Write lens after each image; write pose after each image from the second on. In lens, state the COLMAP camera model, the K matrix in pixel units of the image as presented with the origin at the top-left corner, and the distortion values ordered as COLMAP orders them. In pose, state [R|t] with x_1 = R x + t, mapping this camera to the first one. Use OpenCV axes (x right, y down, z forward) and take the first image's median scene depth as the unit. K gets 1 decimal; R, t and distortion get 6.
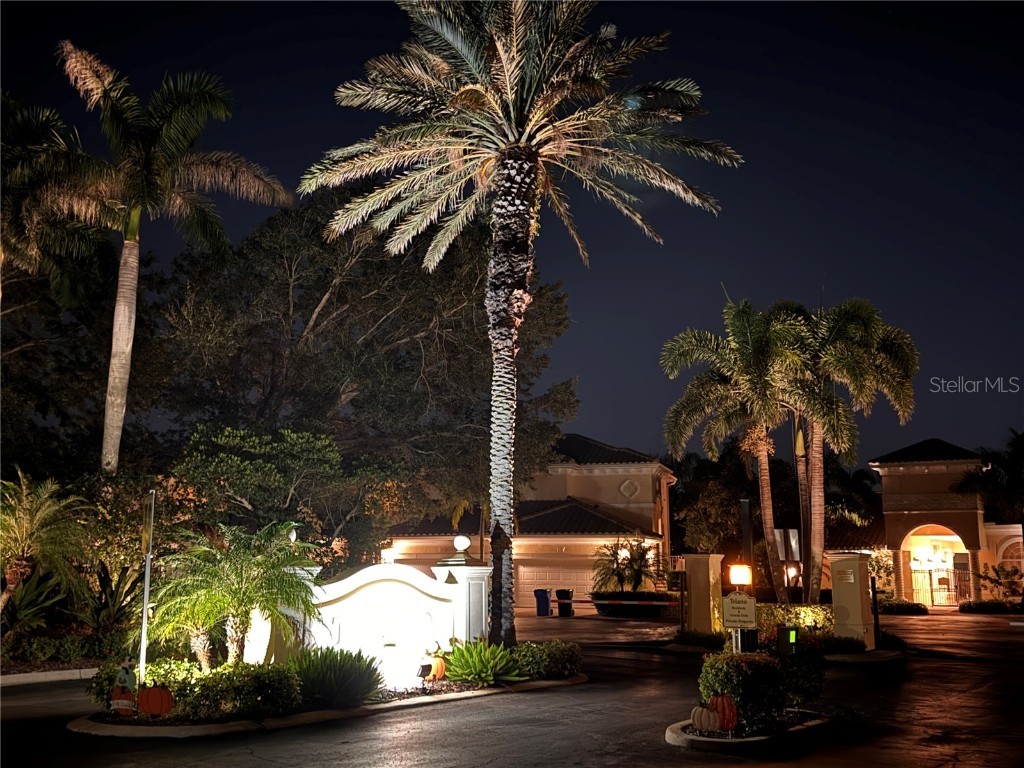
lens RADIAL K [[988.0, 0, 512.0], [0, 988.0, 384.0], [0, 0, 1]] dist [0.192858, -0.427778]
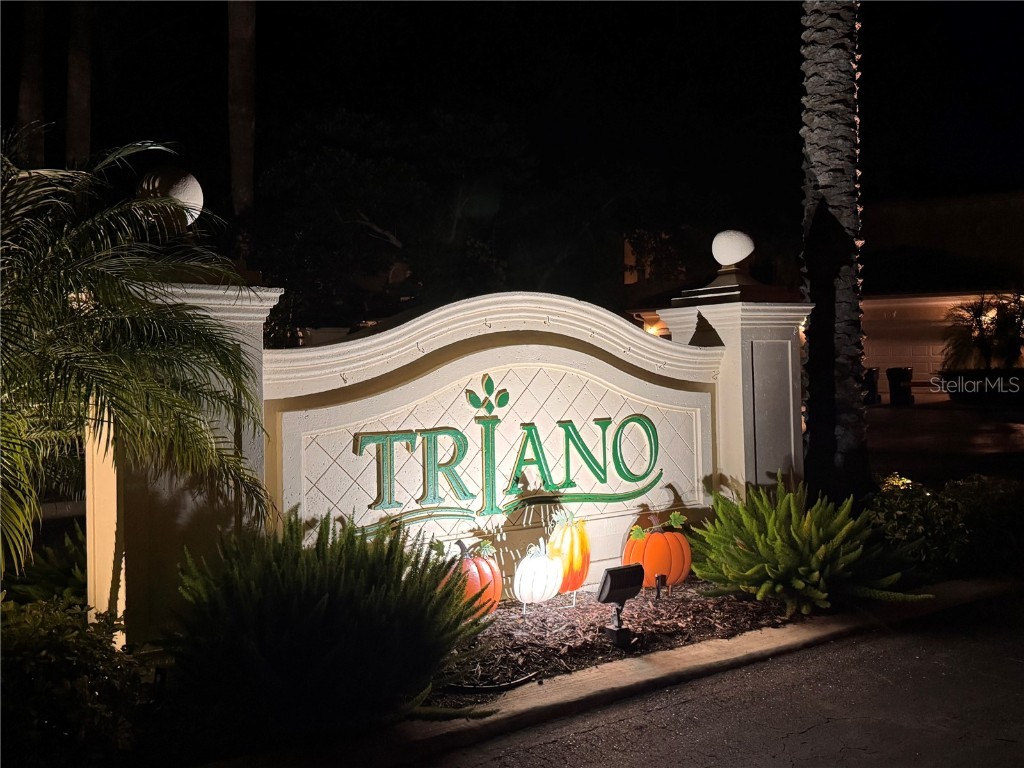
lens RADIAL K [[988.0, 0, 512.0], [0, 988.0, 384.0], [0, 0, 1]] dist [0.192858, -0.427778]
pose [[0.959152, -0.012098, -0.282632, -0.020712], [0.071388, 0.977102, 0.200440, 0.118796], [0.273735, -0.212428, 0.938053, 0.548913]]
